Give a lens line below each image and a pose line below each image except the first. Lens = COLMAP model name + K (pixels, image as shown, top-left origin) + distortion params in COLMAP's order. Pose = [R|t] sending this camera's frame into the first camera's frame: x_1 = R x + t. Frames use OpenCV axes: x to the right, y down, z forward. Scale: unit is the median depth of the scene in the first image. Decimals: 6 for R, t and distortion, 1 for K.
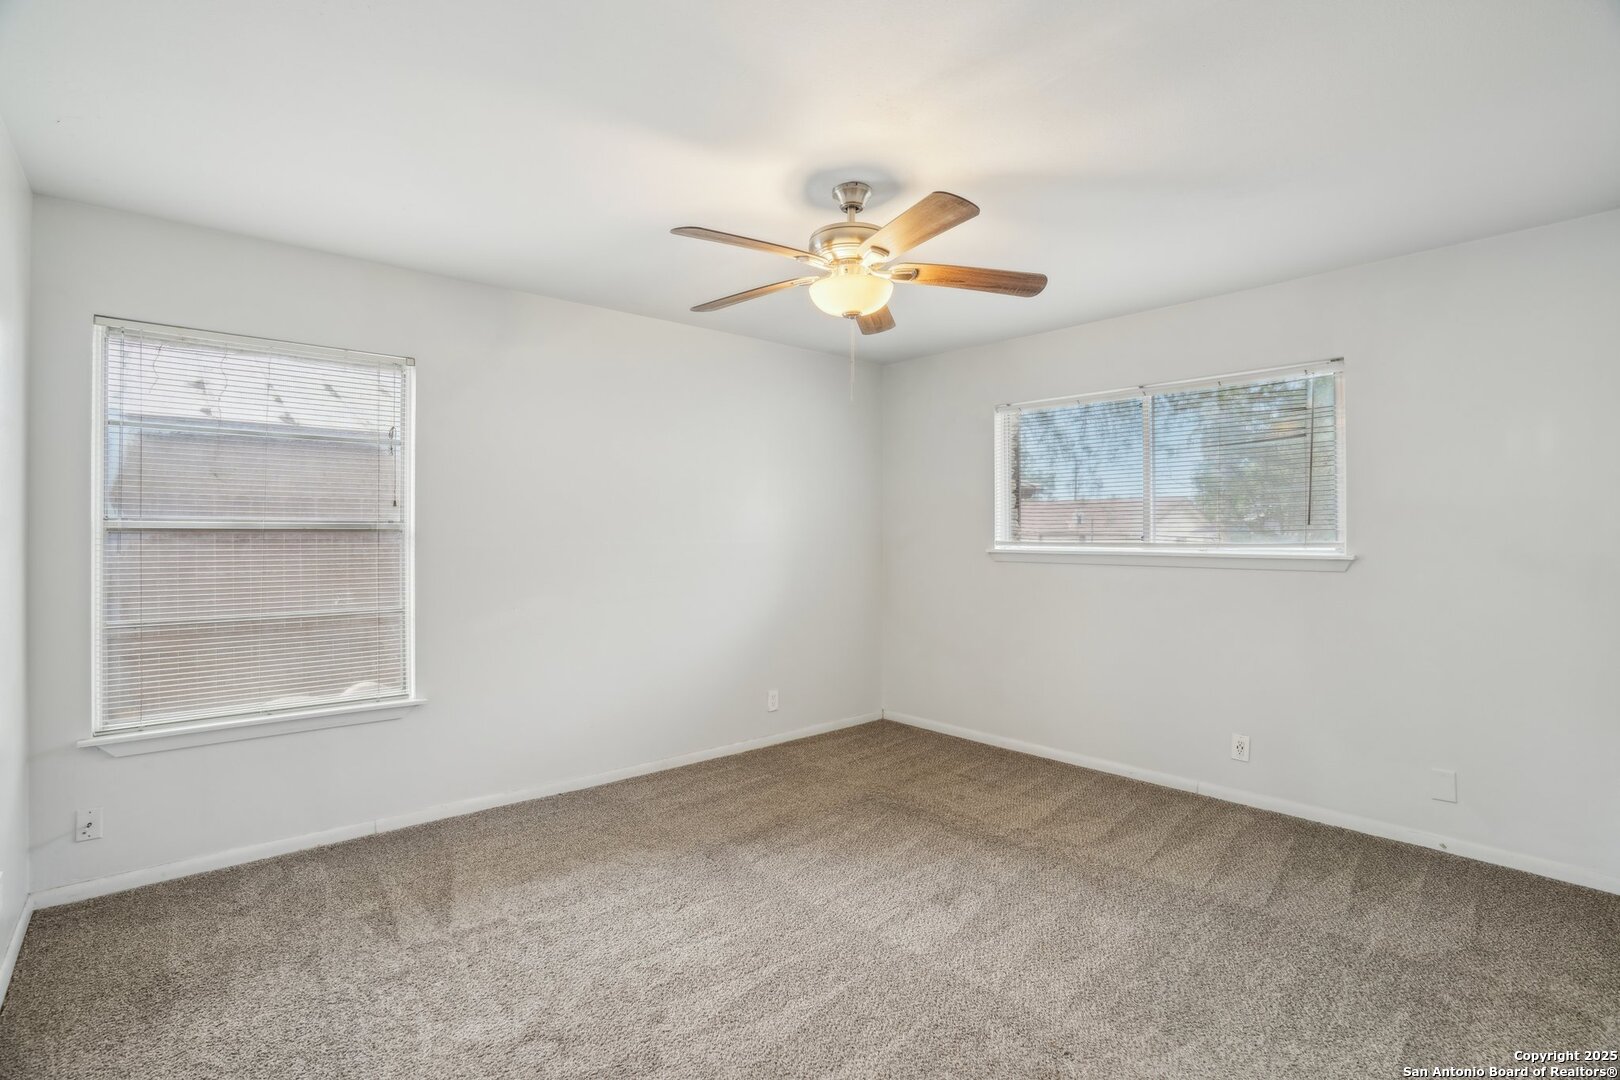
lens RADIAL K [[760.0, 0, 807.1], [0, 760.0, 543.0], [0, 0, 1]] dist [-0.042859, 0.006282]
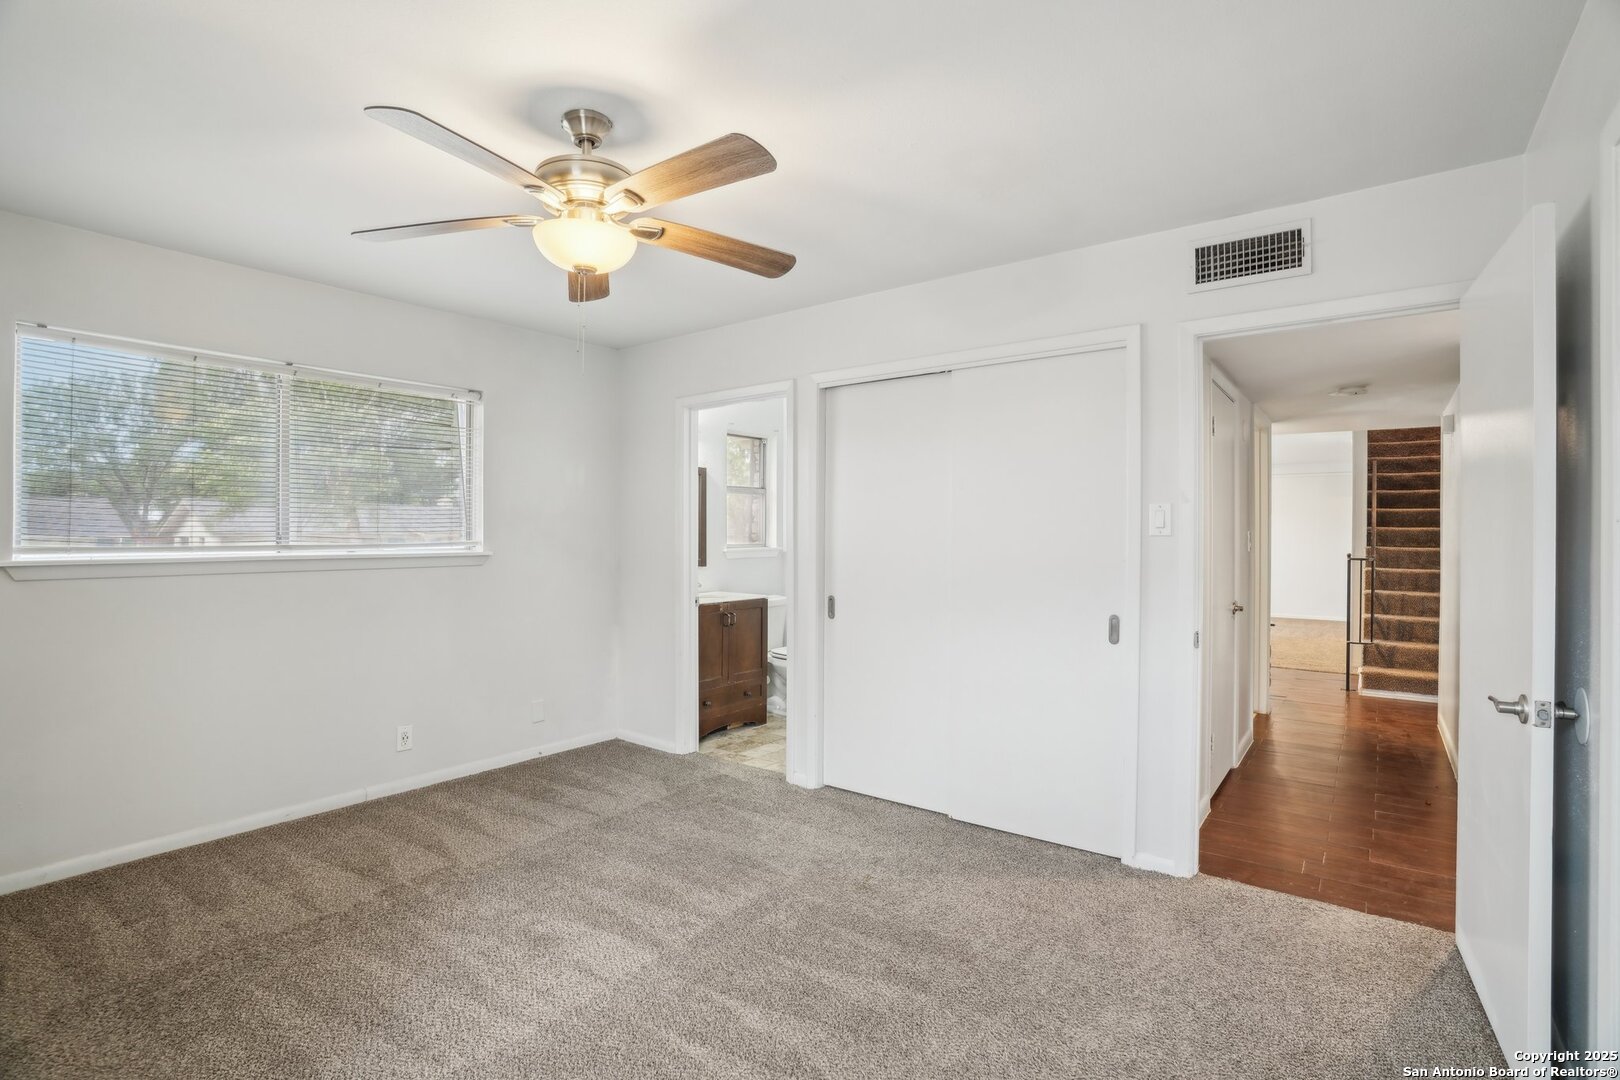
lens RADIAL K [[760.0, 0, 799.6], [0, 760.0, 537.0], [0, 0, 1]] dist [-0.042859, 0.006282]
pose [[-0.179506, 0.000305, 0.983757, -0.600704], [0.016347, 0.999863, 0.002673, -0.002278], [-0.983621, 0.016561, -0.179487, 0.692308]]
